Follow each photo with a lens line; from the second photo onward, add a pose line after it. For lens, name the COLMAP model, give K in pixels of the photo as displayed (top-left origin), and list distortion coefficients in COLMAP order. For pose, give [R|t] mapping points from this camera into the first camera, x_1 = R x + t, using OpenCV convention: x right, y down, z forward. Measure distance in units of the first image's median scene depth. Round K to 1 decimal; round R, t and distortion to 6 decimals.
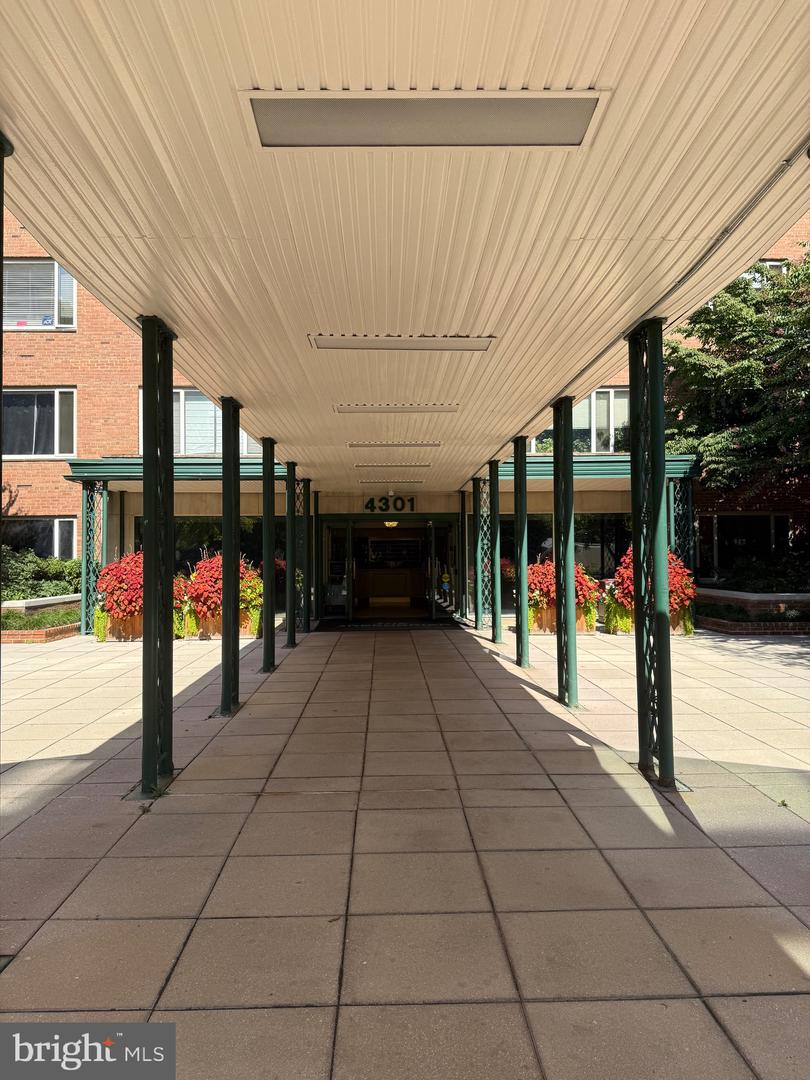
lens RADIAL K [[763.8, 0, 404.6], [0, 763.8, 540.4], [0, 0, 1]] dist [0.011817, 0.001773]
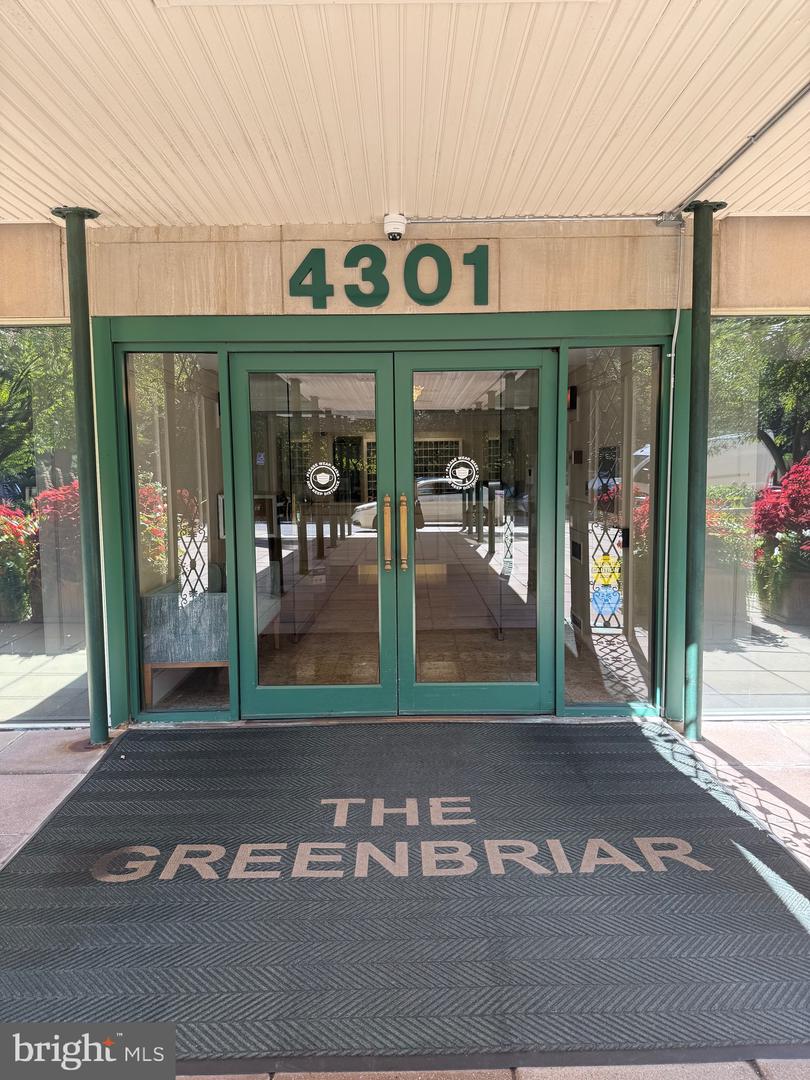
lens RADIAL K [[763.8, 0, 405.5], [0, 763.8, 539.4], [0, 0, 1]] dist [0.011817, 0.001773]
pose [[0.999878, -0.002965, -0.015355, -0.010876], [0.004782, 0.992799, 0.119699, 0.007437], [0.014889, -0.119758, 0.992691, 0.746266]]
